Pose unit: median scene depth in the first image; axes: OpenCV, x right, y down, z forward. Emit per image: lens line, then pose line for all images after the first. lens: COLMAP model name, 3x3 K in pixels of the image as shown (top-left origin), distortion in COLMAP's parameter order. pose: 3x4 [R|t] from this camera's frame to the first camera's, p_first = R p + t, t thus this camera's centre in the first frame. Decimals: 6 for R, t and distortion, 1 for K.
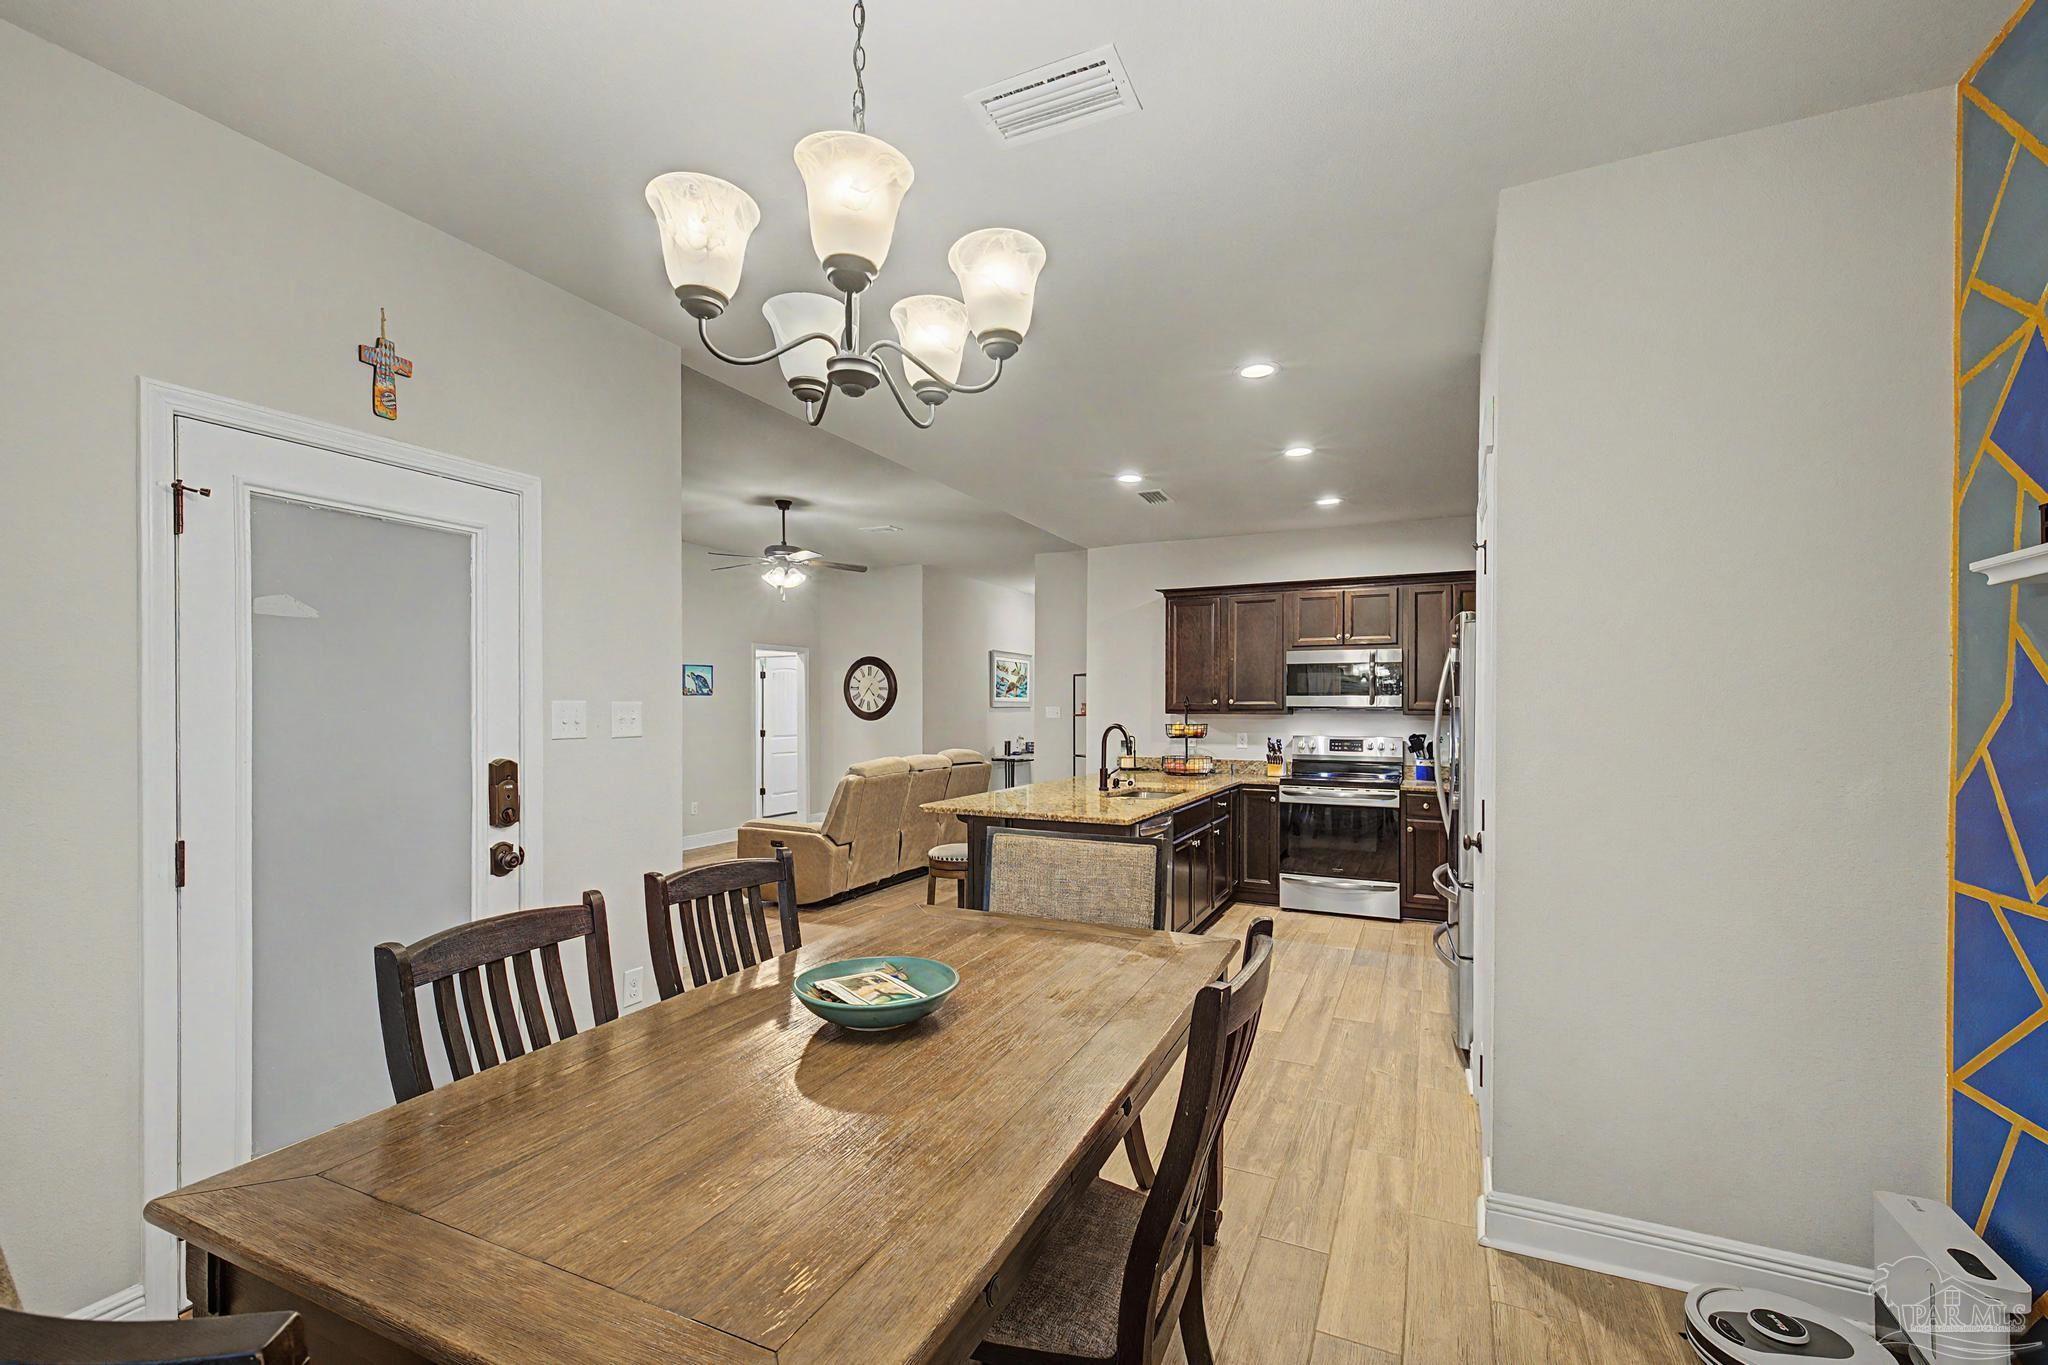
lens RADIAL K [[873.9, 0, 1020.1], [0, 873.9, 707.2], [0, 0, 1]] dist [0.012192, -0.002764]
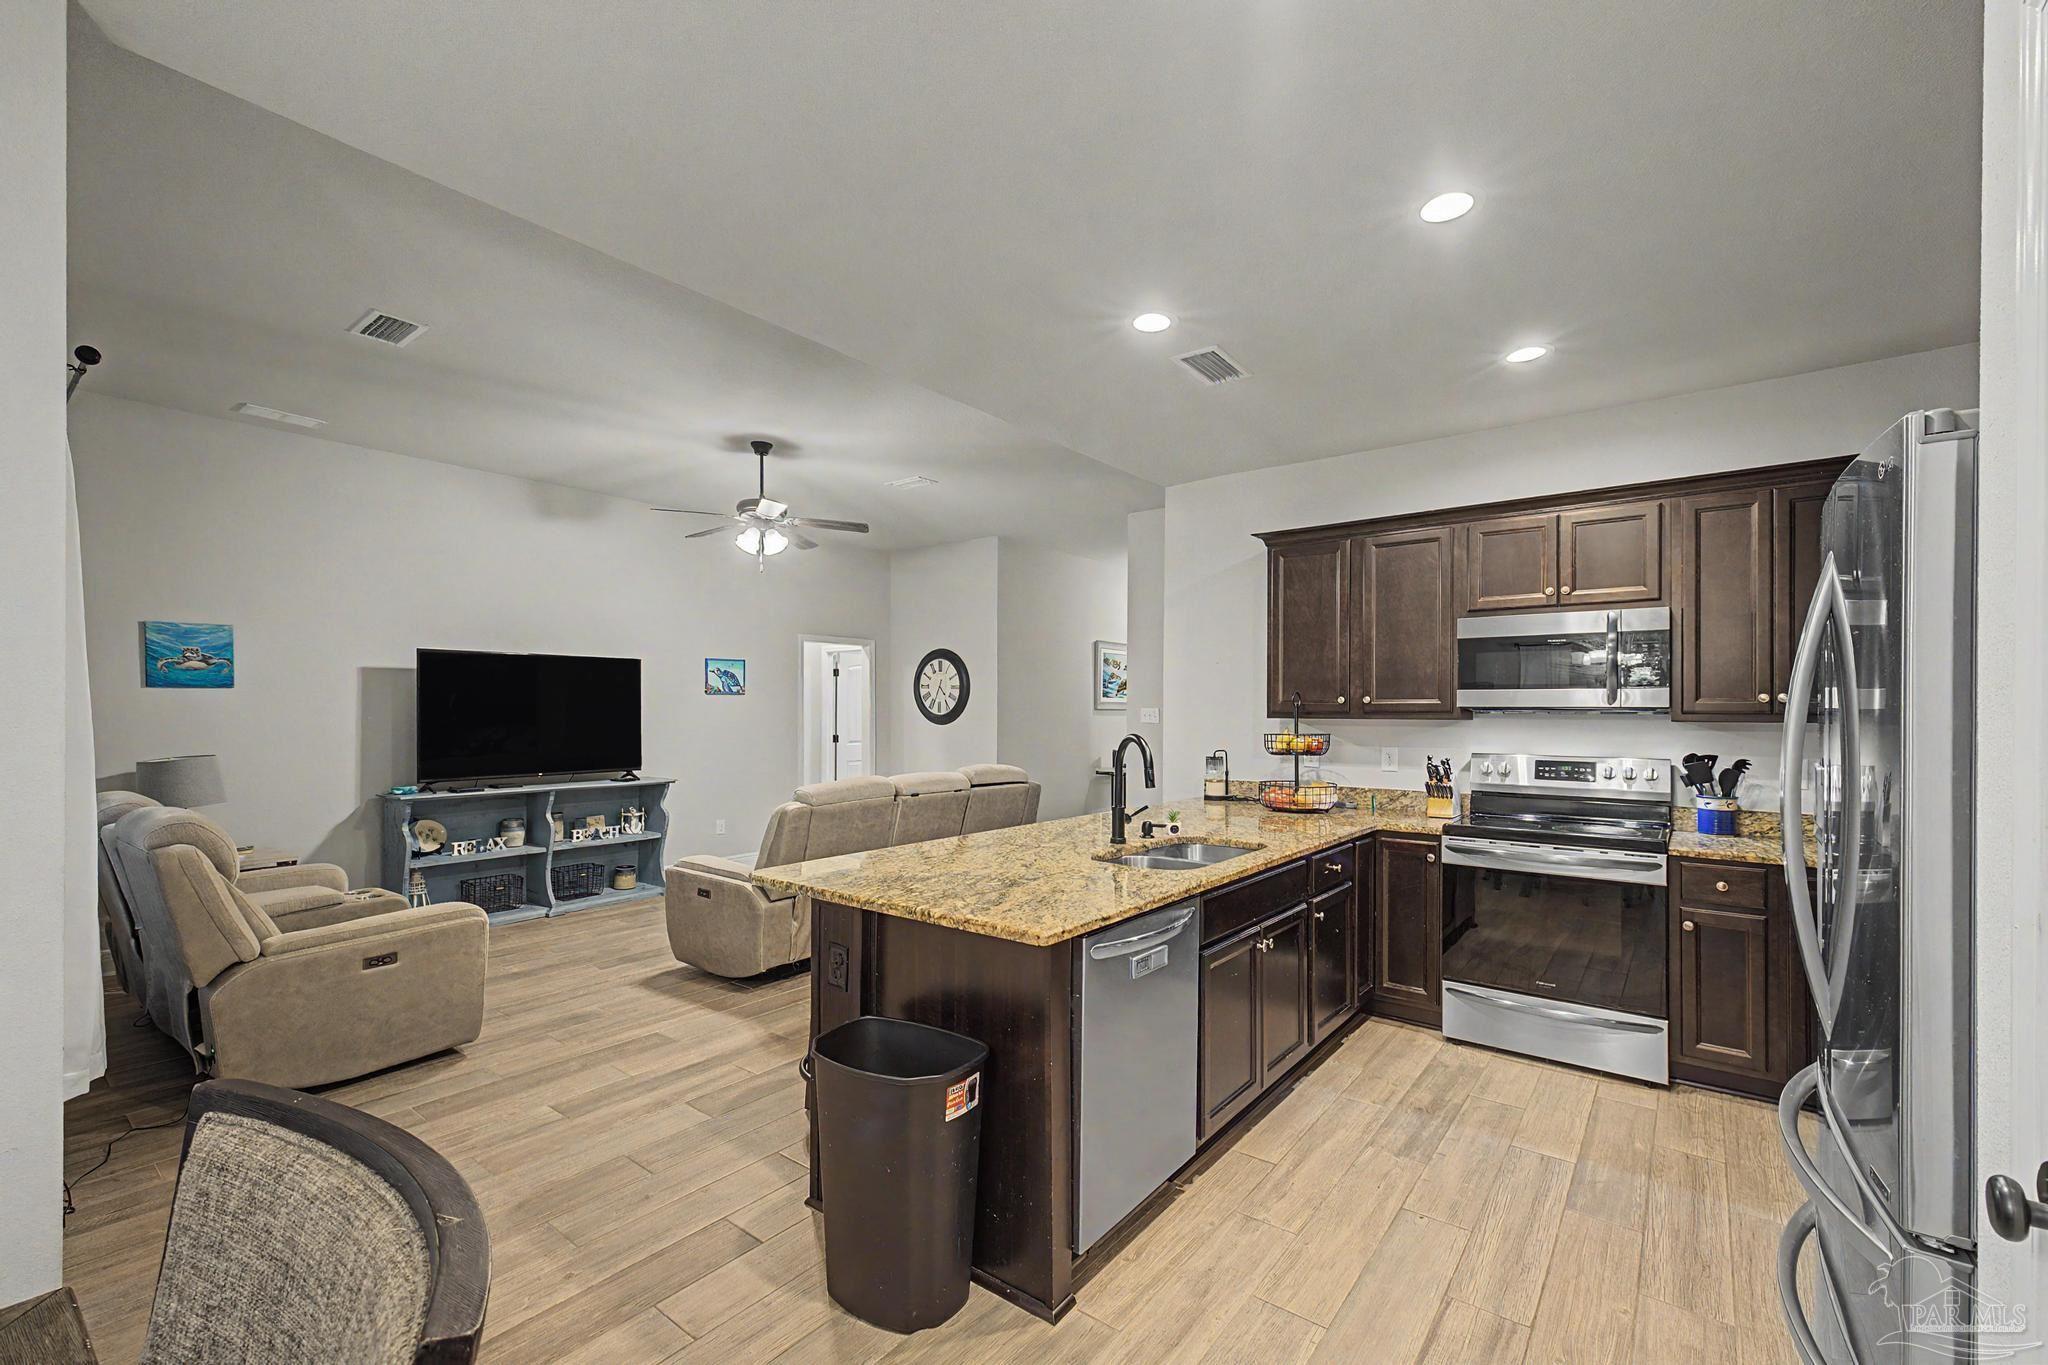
lens RADIAL K [[873.9, 0, 1014.6], [0, 873.9, 704.9], [0, 0, 1]] dist [0.012192, -0.002764]
pose [[0.975753, -0.000915, -0.218871, 0.127327], [-0.000307, 0.999985, -0.005552, 0.000960], [0.218873, 0.005484, 0.975738, 0.306975]]
